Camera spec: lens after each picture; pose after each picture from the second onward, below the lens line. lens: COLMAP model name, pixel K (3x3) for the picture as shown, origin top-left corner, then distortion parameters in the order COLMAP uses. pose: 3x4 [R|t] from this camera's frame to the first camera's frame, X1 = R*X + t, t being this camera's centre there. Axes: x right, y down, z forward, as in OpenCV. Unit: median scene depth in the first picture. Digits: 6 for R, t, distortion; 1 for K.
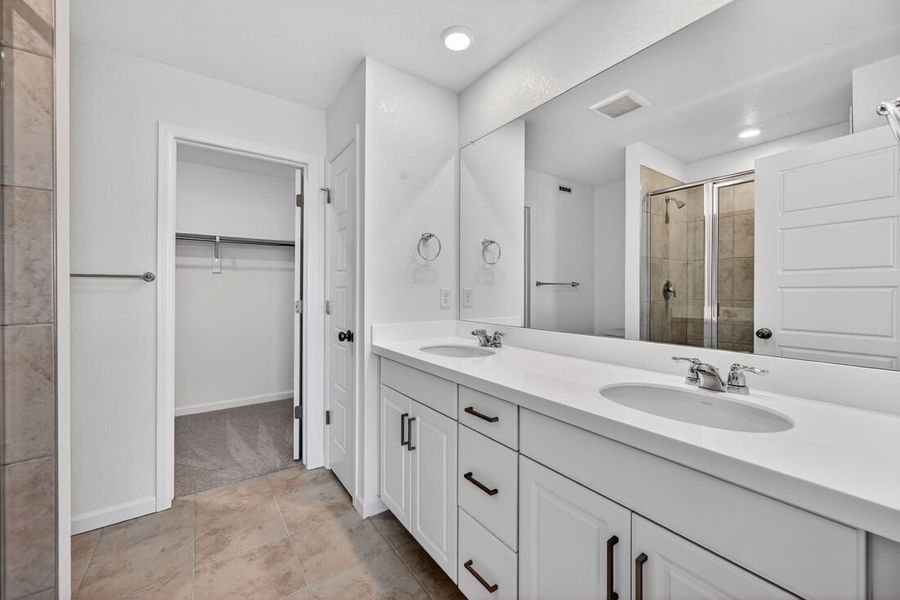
lens RADIAL K [[351.2, 0, 445.4], [0, 351.2, 293.2], [0, 0, 1]] dist [-0.001734, -0.000135]
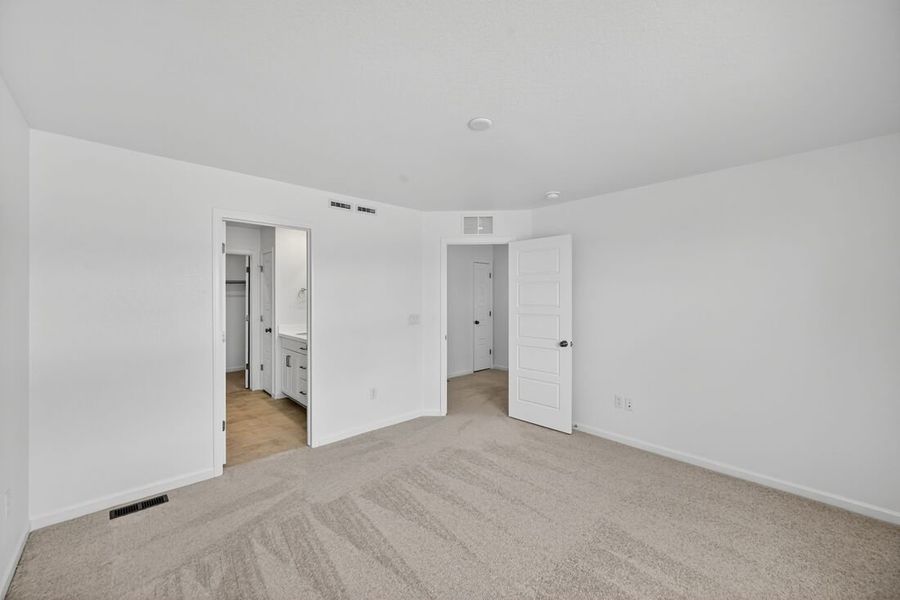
lens RADIAL K [[351.2, 0, 455.1], [0, 351.2, 301.3], [0, 0, 1]] dist [-0.001734, -0.000135]
pose [[0.991026, -0.006362, 0.133520, 0.598982], [0.006928, 0.999969, -0.003775, -0.053615], [-0.133492, 0.004666, 0.991039, -1.407324]]
